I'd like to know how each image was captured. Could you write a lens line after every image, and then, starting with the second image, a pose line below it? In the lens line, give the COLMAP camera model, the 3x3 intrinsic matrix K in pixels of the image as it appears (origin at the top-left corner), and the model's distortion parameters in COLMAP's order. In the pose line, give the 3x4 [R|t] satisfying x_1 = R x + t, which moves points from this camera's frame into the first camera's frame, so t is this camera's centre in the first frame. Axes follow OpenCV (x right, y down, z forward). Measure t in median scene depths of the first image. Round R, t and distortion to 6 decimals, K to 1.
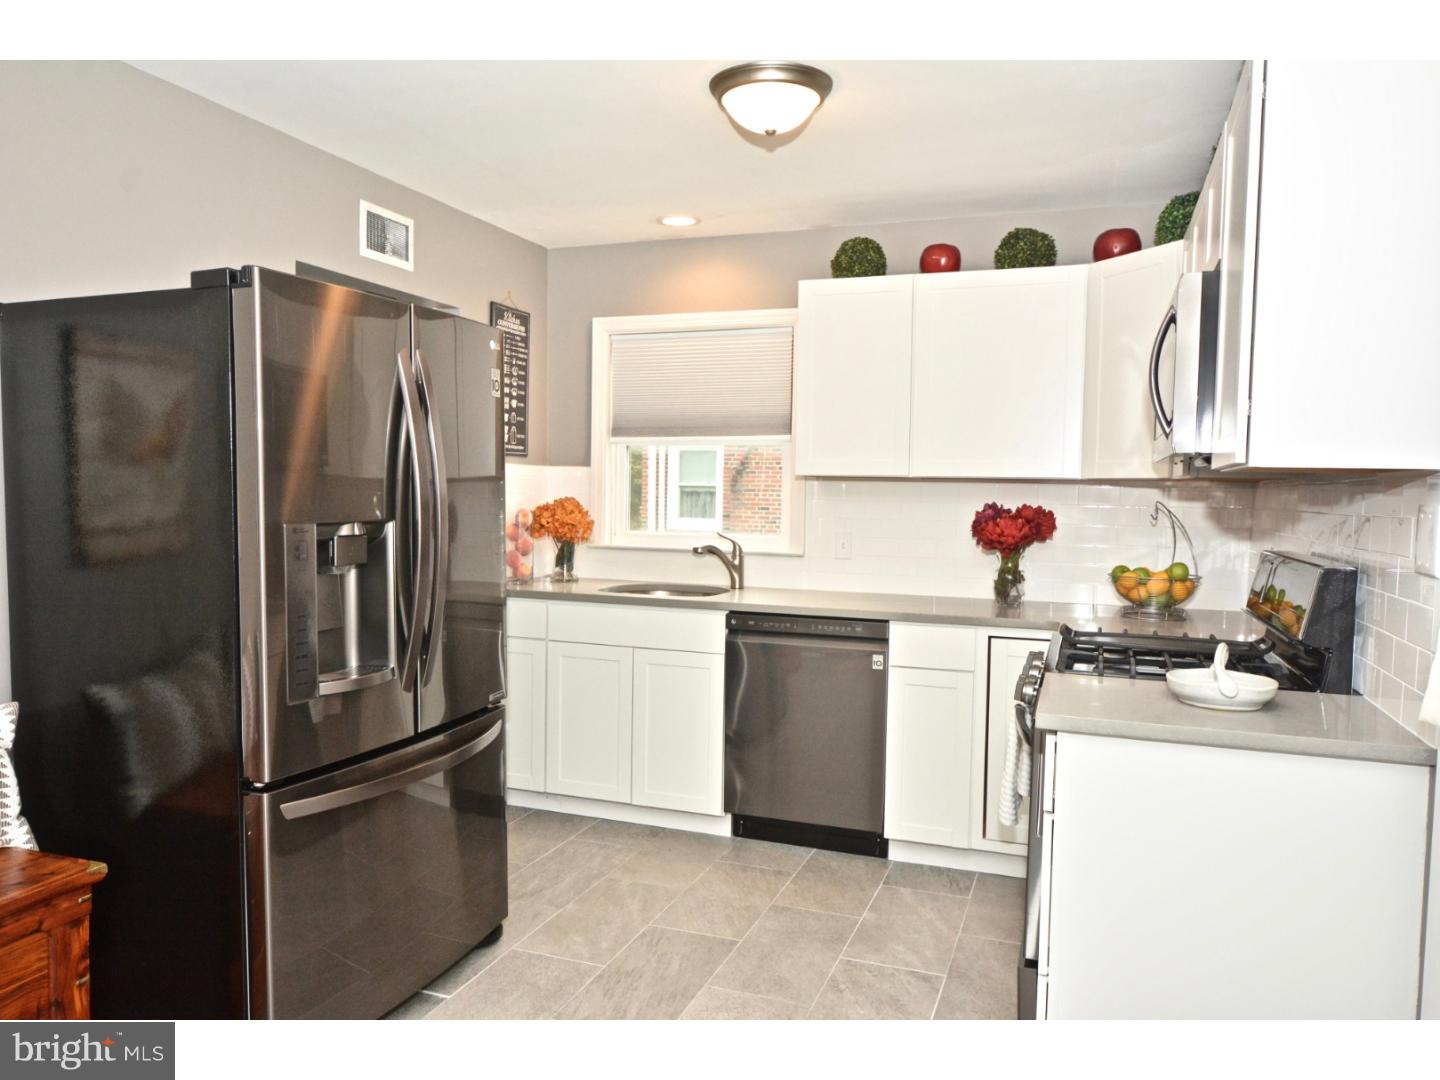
lens RADIAL K [[994.4, 0, 722.6], [0, 994.4, 545.4], [0, 0, 1]] dist [0.001394, -0.008635]
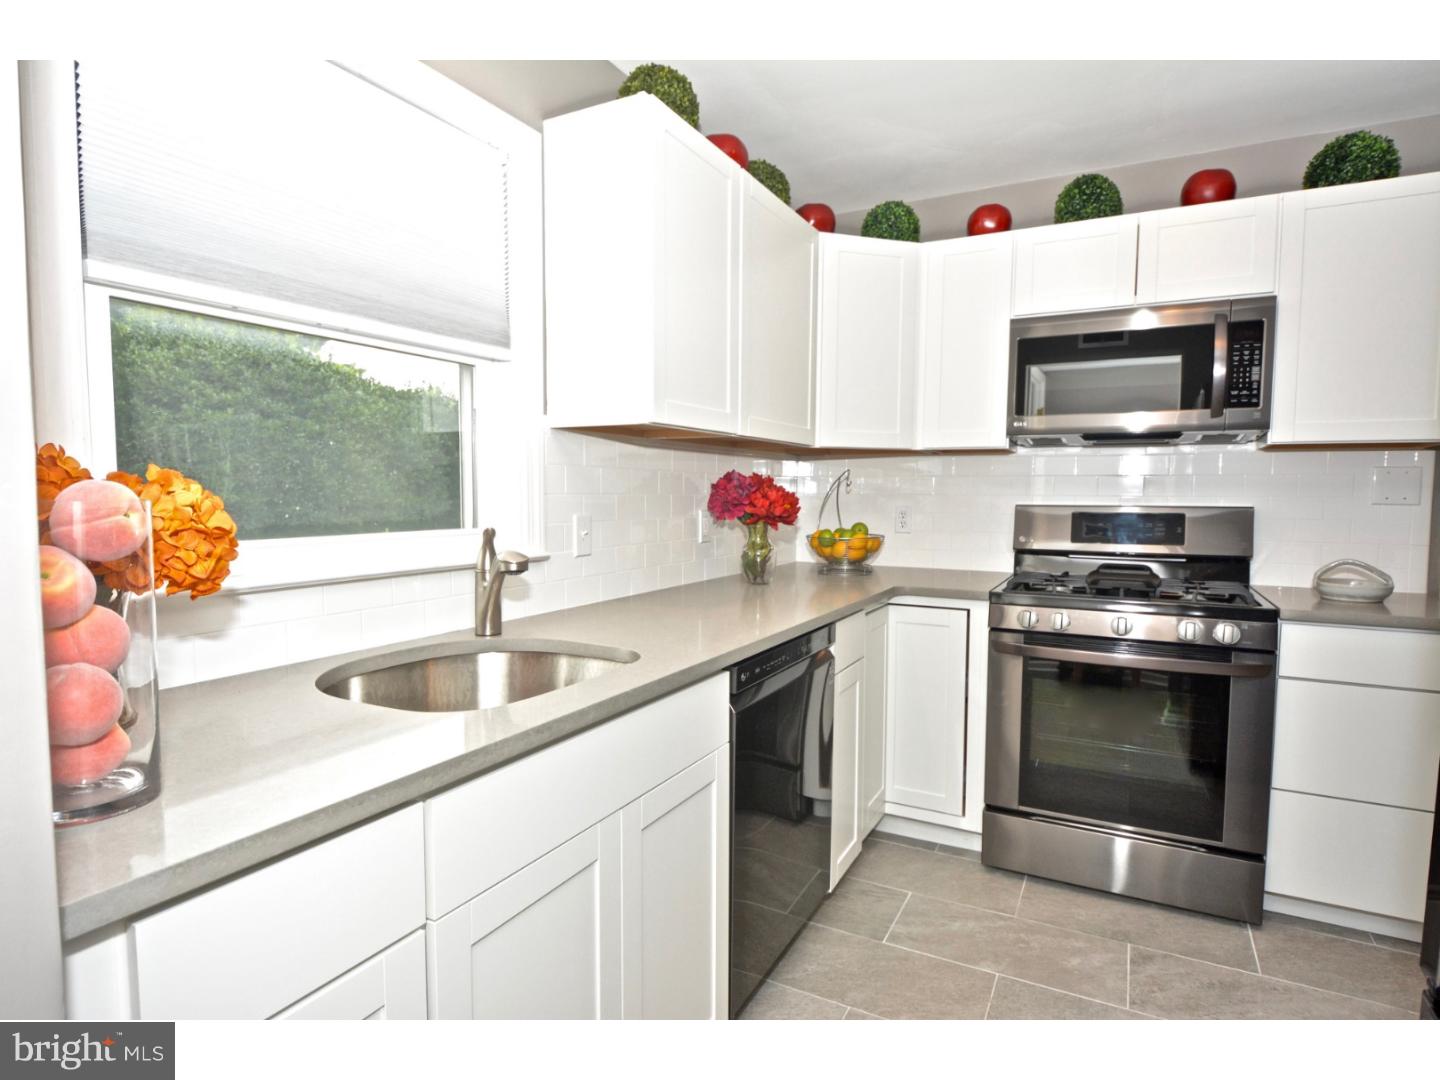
lens RADIAL K [[789.7, 0, 717.9], [0, 789.7, 538.8], [0, 0, 1]] dist [0.004063, -0.003819]
pose [[0.147238, -0.087543, 0.985219, -0.469395], [0.049367, 0.995484, 0.081077, -0.044418], [-0.987868, 0.036700, 0.150895, 1.032380]]
